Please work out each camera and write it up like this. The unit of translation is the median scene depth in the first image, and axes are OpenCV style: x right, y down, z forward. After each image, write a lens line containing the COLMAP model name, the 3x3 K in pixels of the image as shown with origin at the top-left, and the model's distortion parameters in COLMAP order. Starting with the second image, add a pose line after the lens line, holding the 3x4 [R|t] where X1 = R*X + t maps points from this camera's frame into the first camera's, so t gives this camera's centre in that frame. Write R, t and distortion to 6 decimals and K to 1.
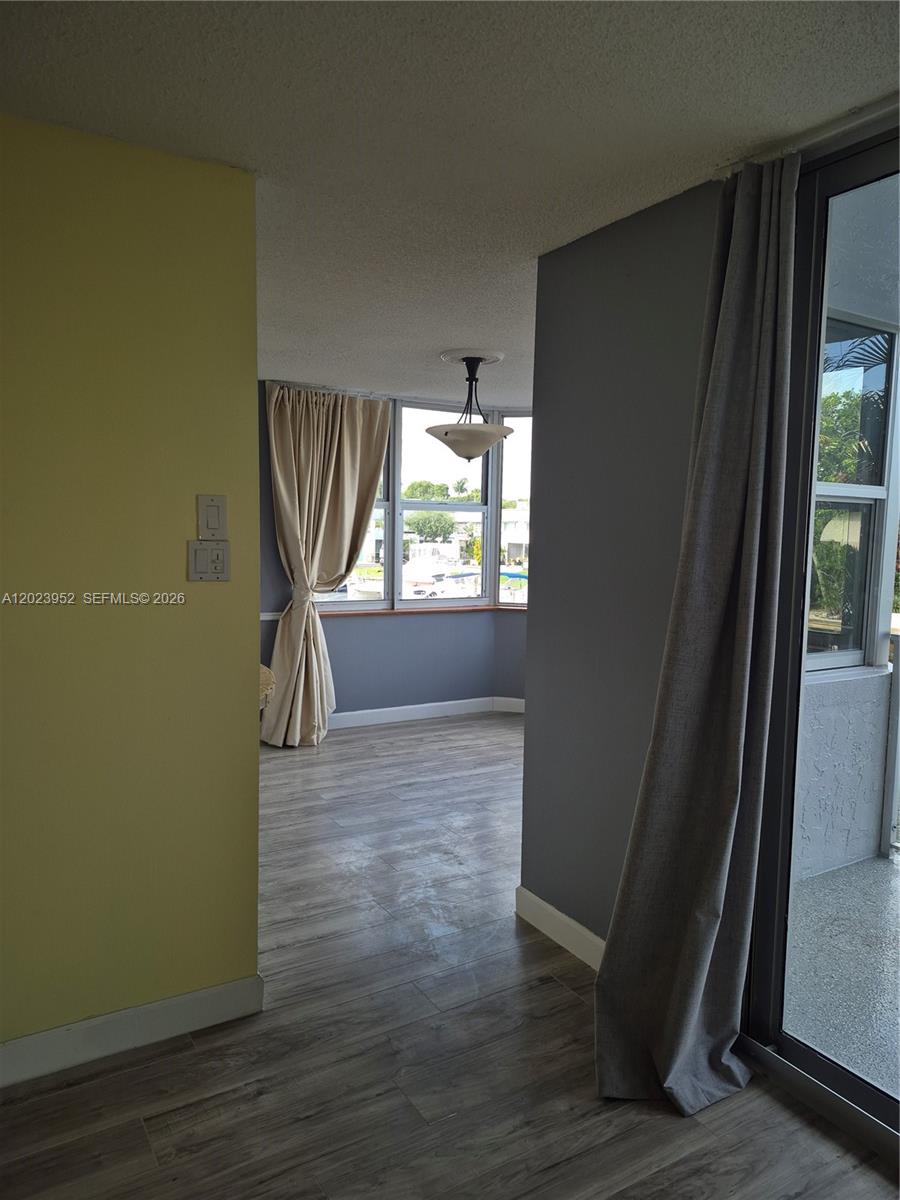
lens RADIAL K [[838.7, 0, 442.0], [0, 838.7, 597.8], [0, 0, 1]] dist [0.046184, -0.055662]
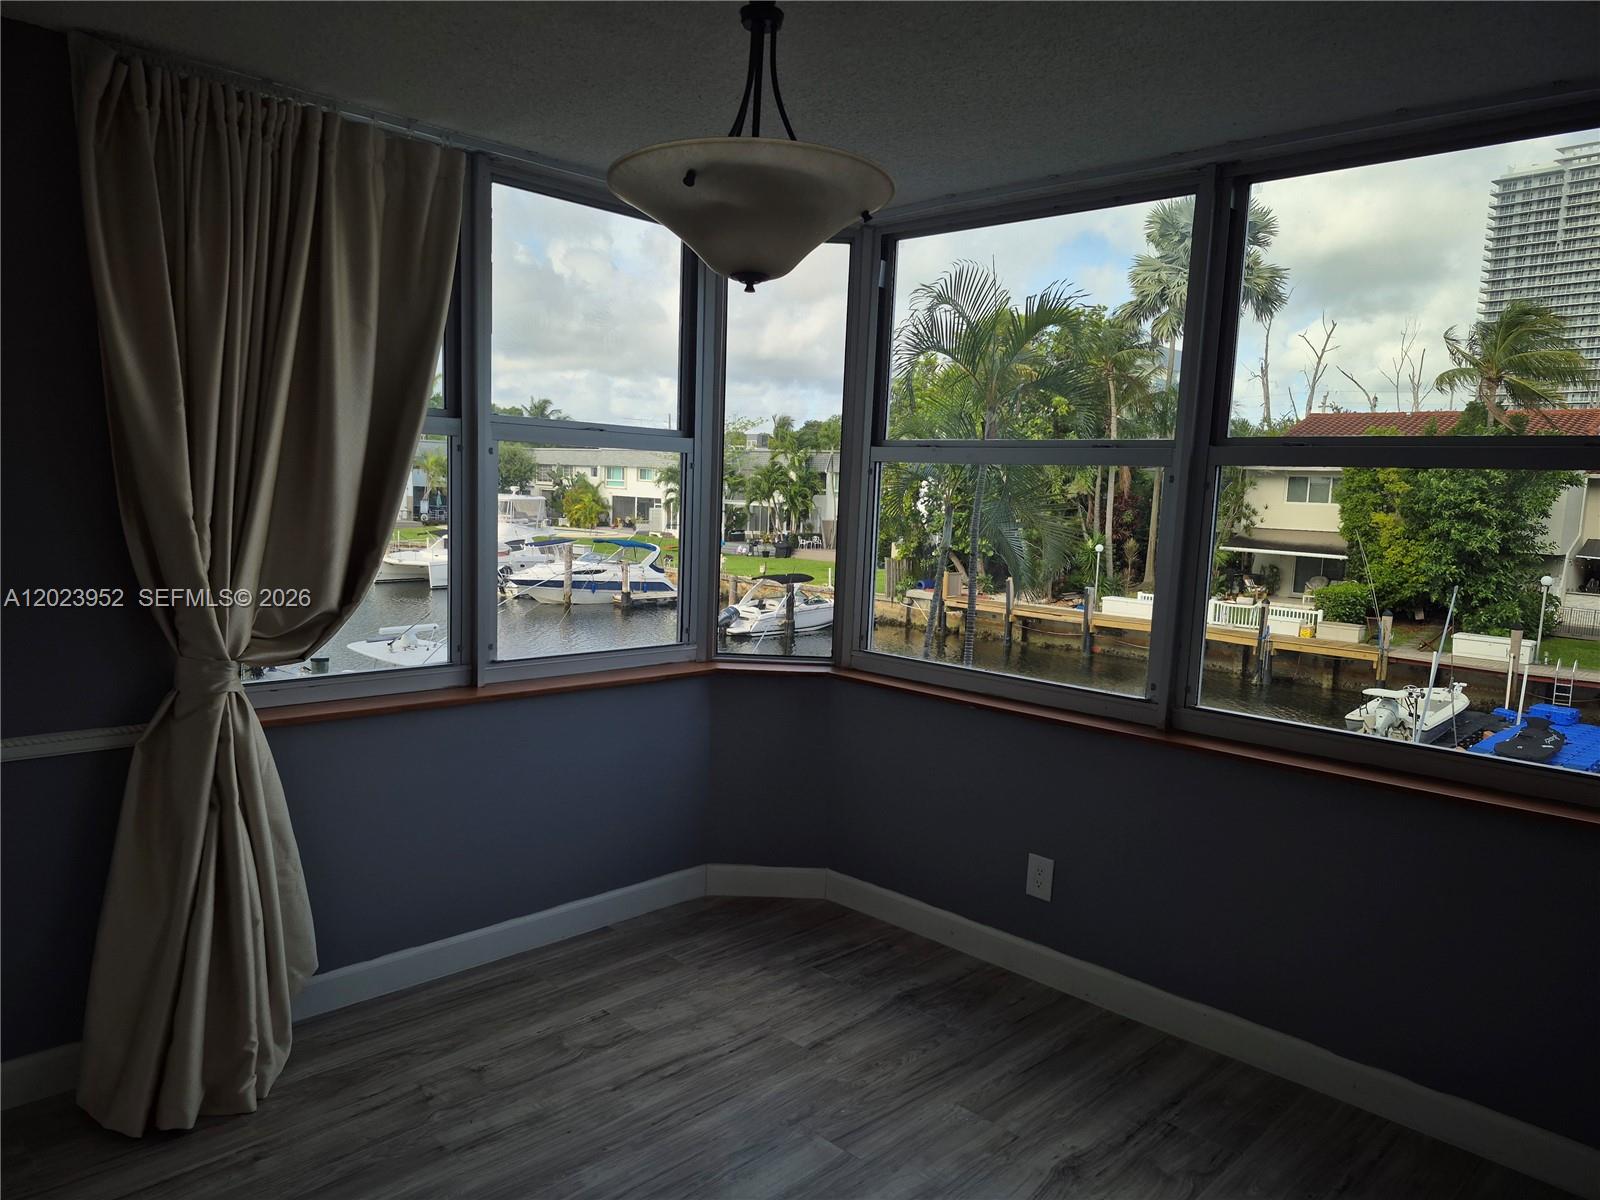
lens RADIAL K [[1118.2, 0, 822.0], [0, 1118.2, 610.9], [0, 0, 1]] dist [0.046184, -0.055662]
pose [[0.964315, -0.008544, 0.264620, -0.042005], [-0.001386, 0.999302, 0.037318, -0.046386], [-0.264754, -0.036353, 0.963631, 0.464543]]
